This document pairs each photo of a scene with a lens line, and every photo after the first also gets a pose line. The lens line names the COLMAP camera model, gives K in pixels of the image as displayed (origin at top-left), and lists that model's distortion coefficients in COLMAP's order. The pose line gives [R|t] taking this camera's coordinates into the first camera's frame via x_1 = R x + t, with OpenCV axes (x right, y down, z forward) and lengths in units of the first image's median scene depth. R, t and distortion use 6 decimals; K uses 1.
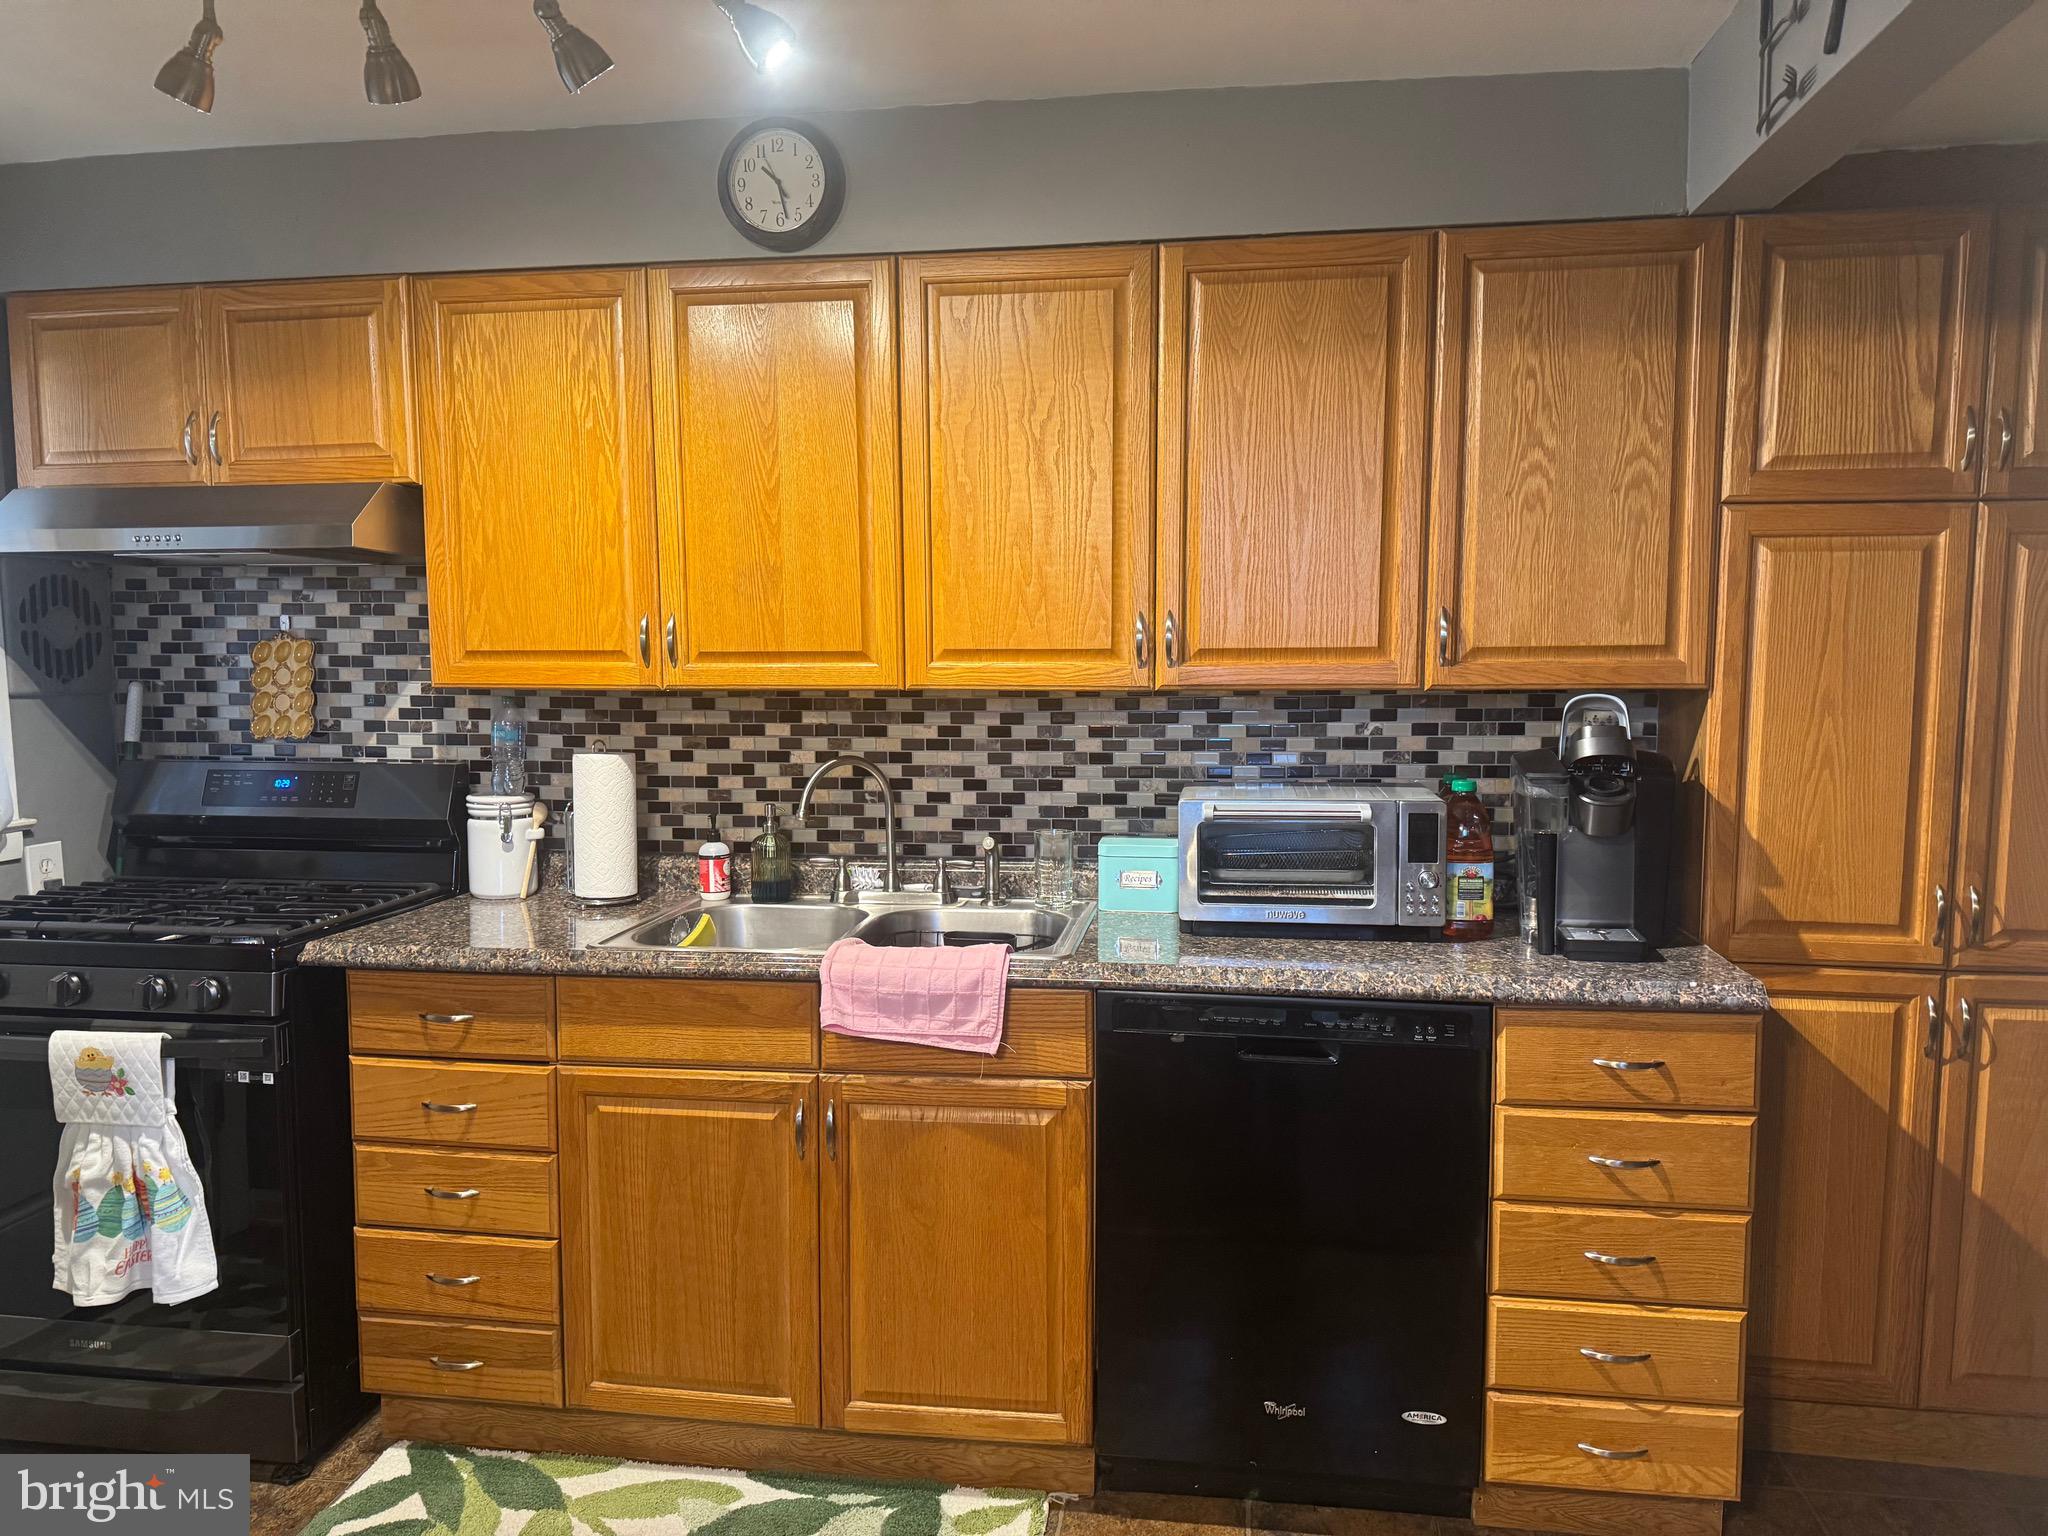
lens RADIAL K [[1419.1, 0, 1019.0], [0, 1419.1, 775.3], [0, 0, 1]] dist [0.072698, -0.097020]
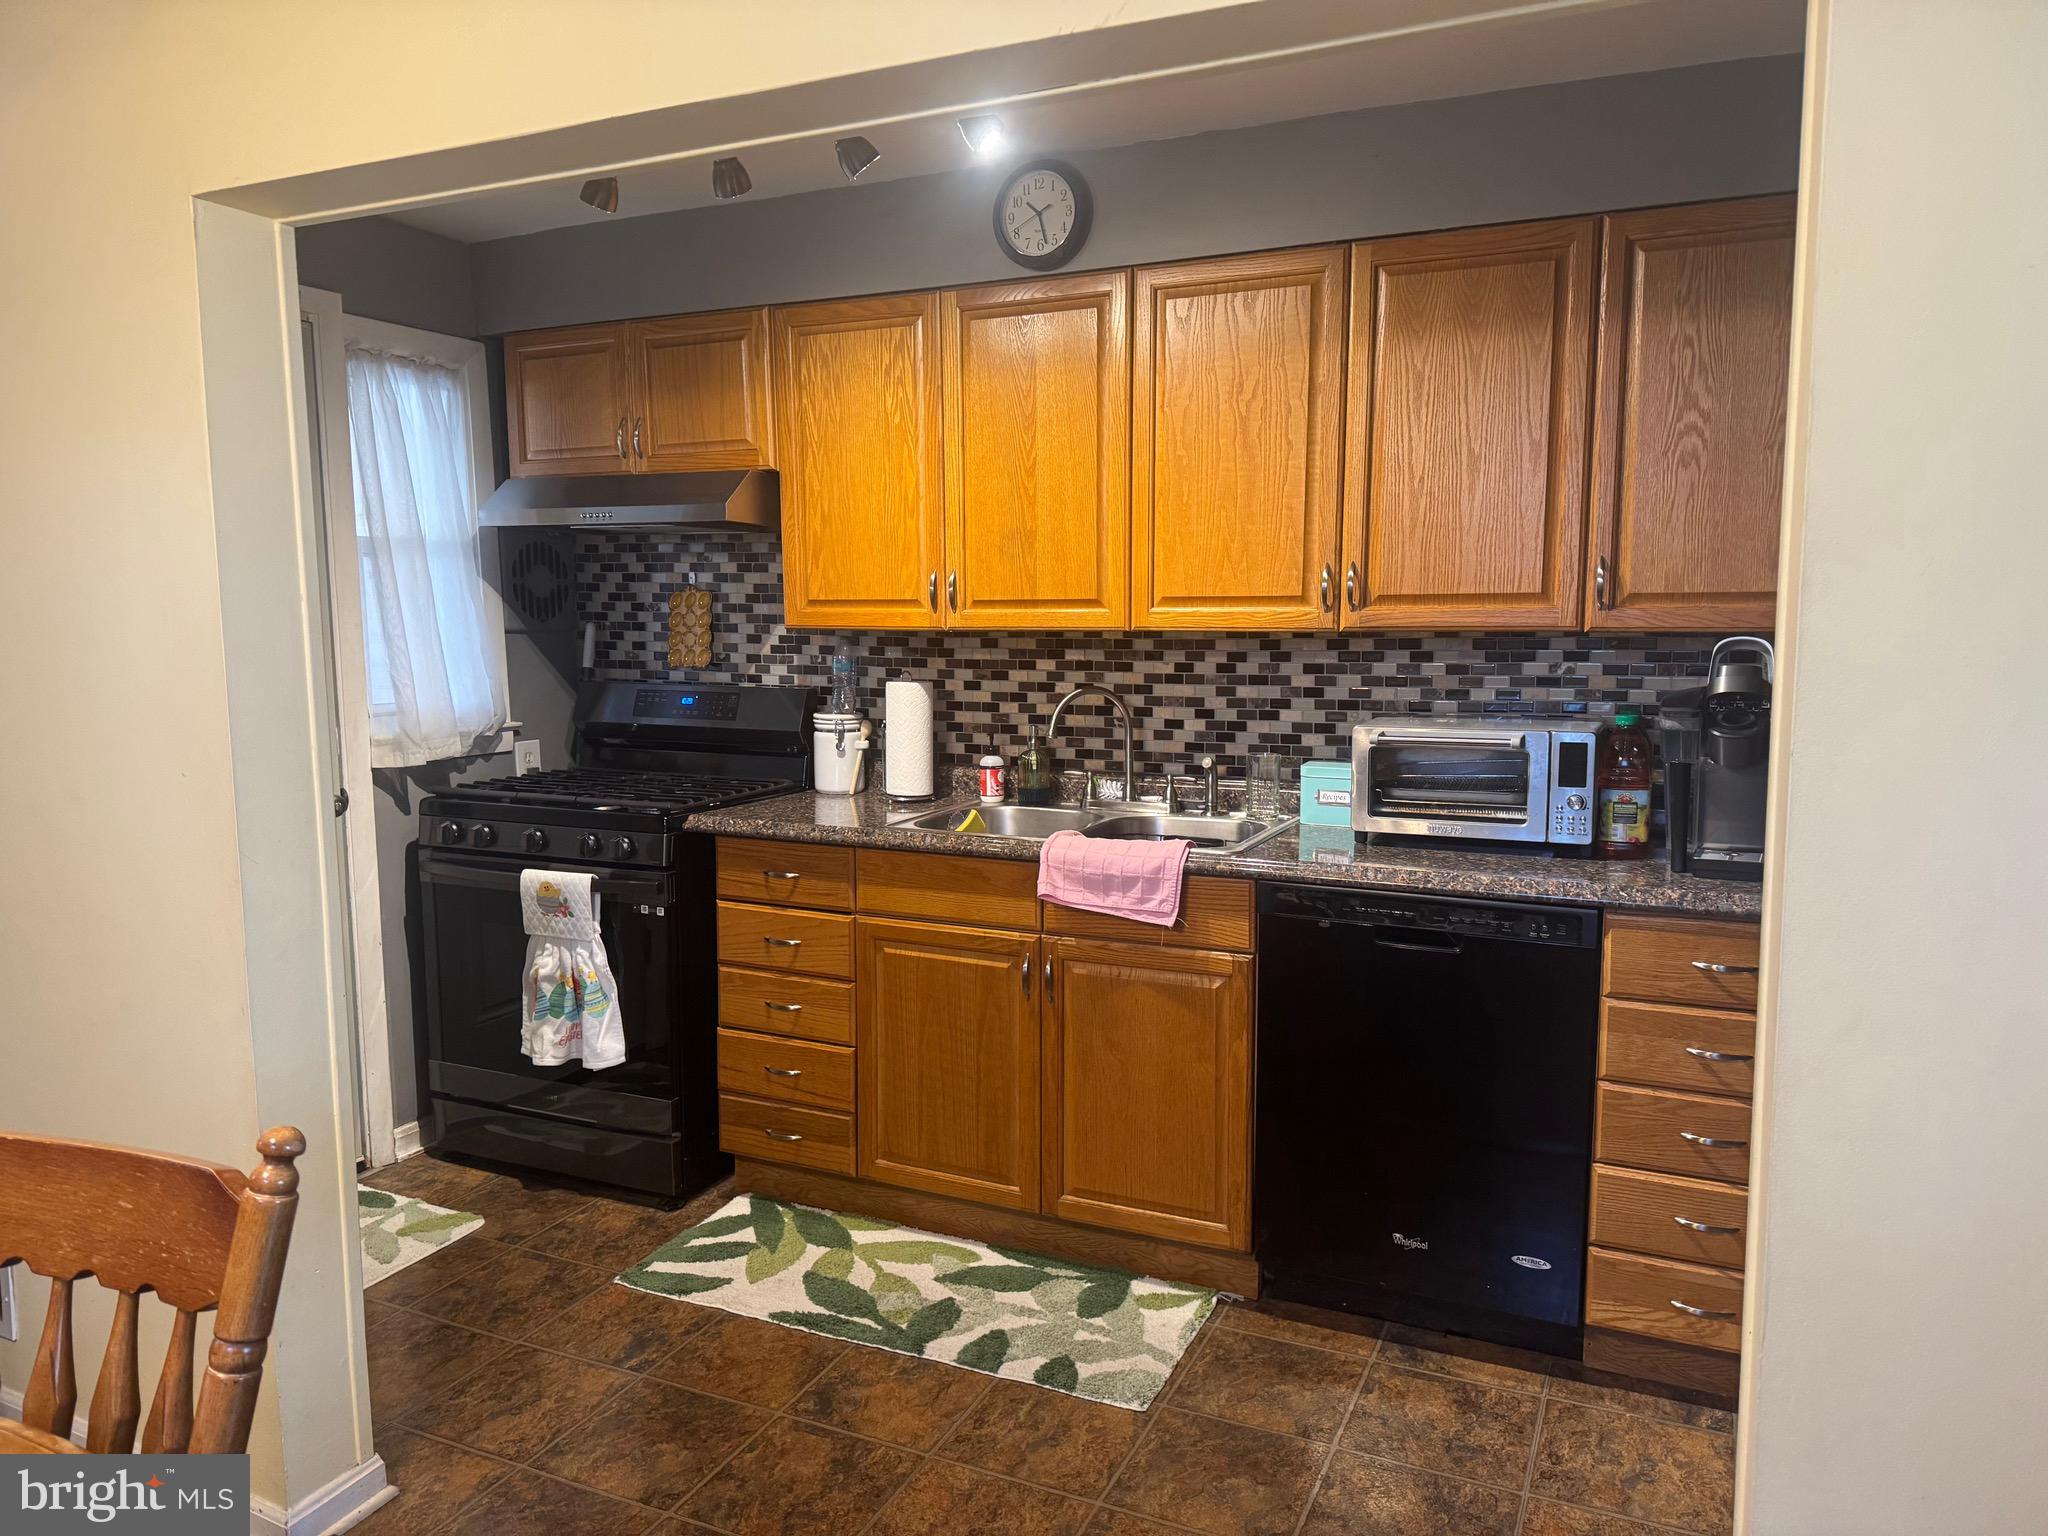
lens RADIAL K [[1433.6, 0, 1018.9], [0, 1433.6, 774.2], [0, 0, 1]] dist [0.191386, -0.388125]
pose [[0.956405, 0.034696, -0.289975, 0.178376], [-0.025204, 0.999019, 0.036406, 0.018253], [0.290954, -0.027510, 0.956342, -0.196094]]
